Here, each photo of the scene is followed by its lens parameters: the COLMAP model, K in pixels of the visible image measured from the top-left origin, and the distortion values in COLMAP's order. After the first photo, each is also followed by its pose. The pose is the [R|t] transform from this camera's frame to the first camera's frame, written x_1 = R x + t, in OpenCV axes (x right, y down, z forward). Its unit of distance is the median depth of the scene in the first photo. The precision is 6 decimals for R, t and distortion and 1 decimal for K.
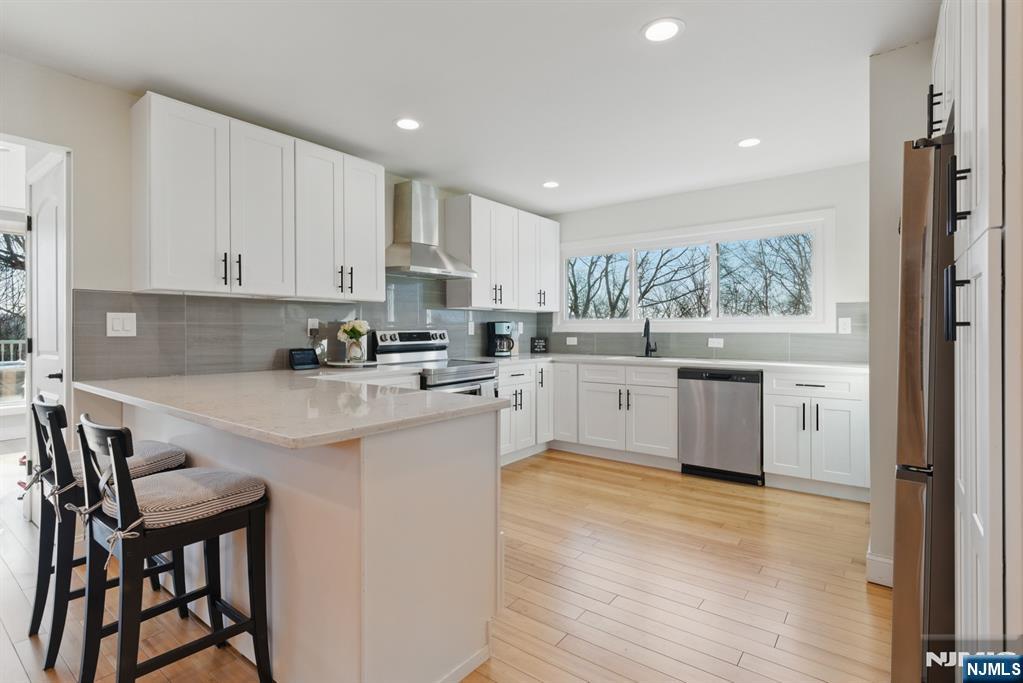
lens RADIAL K [[491.9, 0, 511.5], [0, 491.9, 341.5], [0, 0, 1]] dist [0.000416, -0.000022]
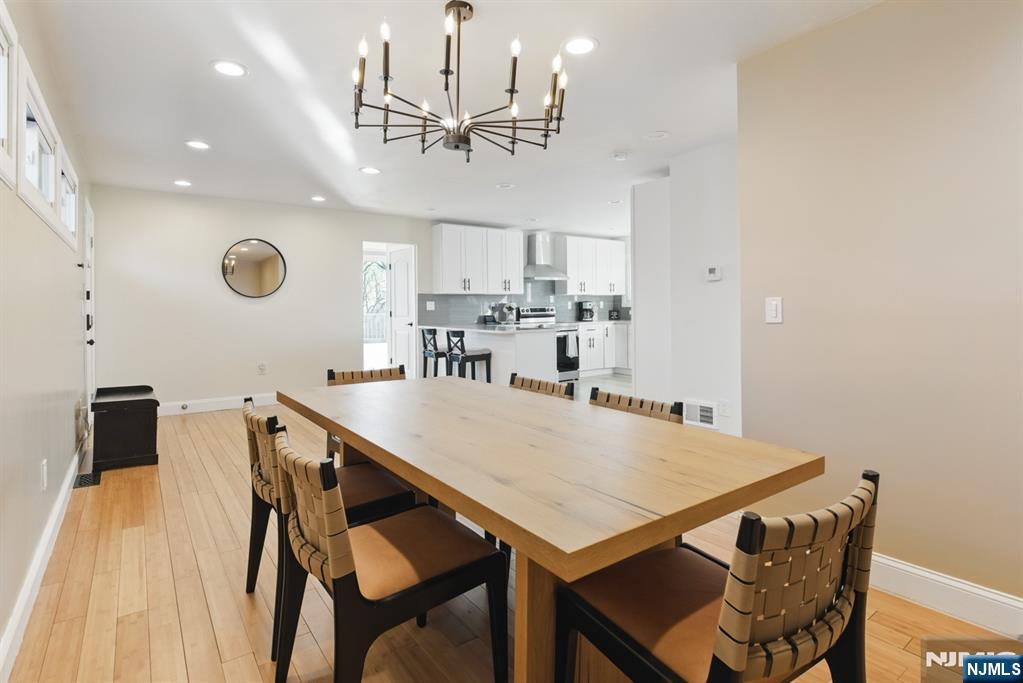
lens RADIAL K [[515.4, 0, 510.0], [0, 515.4, 312.1], [0, 0, 1]] dist [0.000072, 0.000006]
pose [[0.958344, -0.005692, -0.285561, 0.254356], [0.002918, 0.999944, -0.010140, 0.016897], [0.285603, 0.008884, 0.958307, -0.909139]]
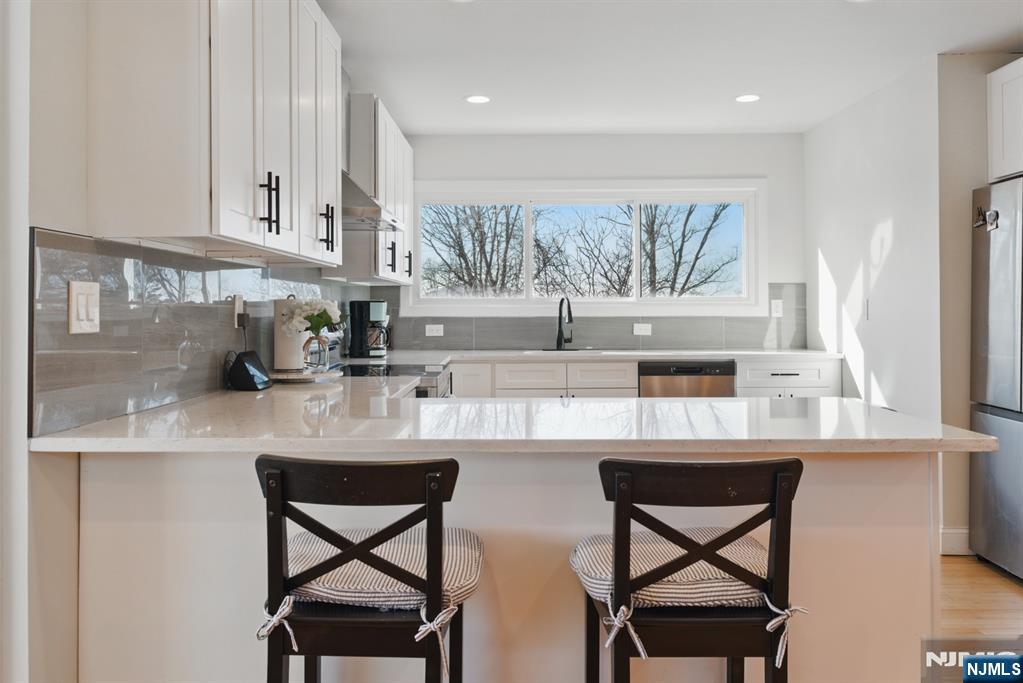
lens RADIAL K [[799.2, 0, 512.1], [0, 799.2, 320.2], [0, 0, 1]] dist [0.000221, 0.000244]
pose [[0.795087, -0.008600, 0.606435, -0.501357], [0.015668, 0.999857, -0.006363, -0.006740], [-0.606293, 0.014561, 0.795108, 0.097001]]
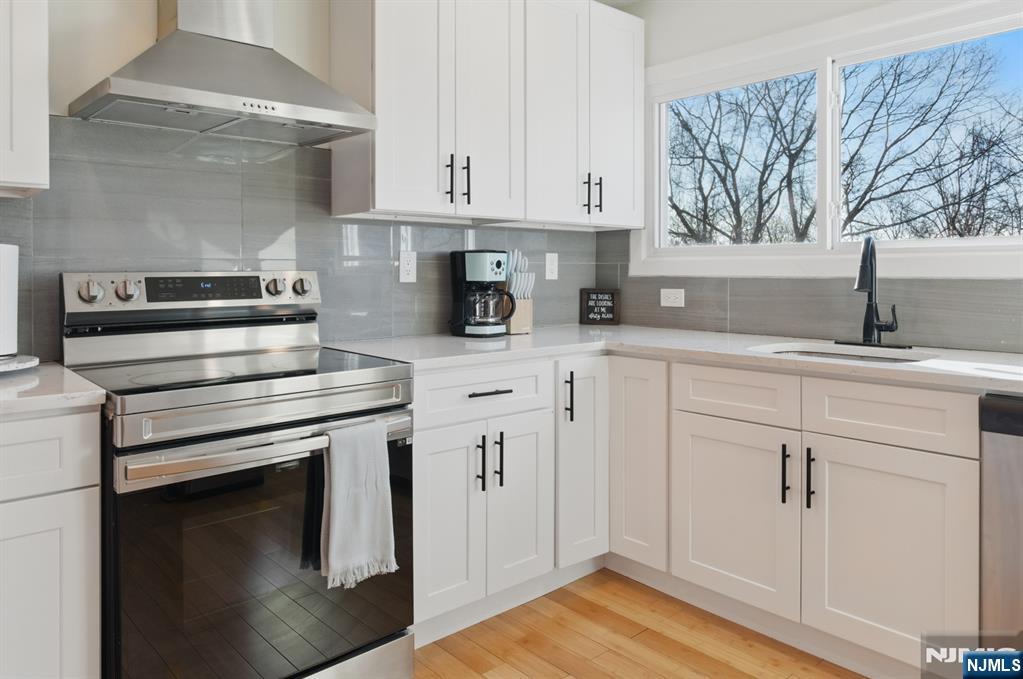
lens RADIAL K [[700.4, 0, 512.1], [0, 700.4, 283.6], [0, 0, 1]] dist [-0.003477, -0.001655]
pose [[0.981978, 0.004868, -0.188935, 0.114420], [-0.006139, 0.999962, -0.006138, -0.009577], [0.188898, 0.007187, 0.981970, 0.440558]]
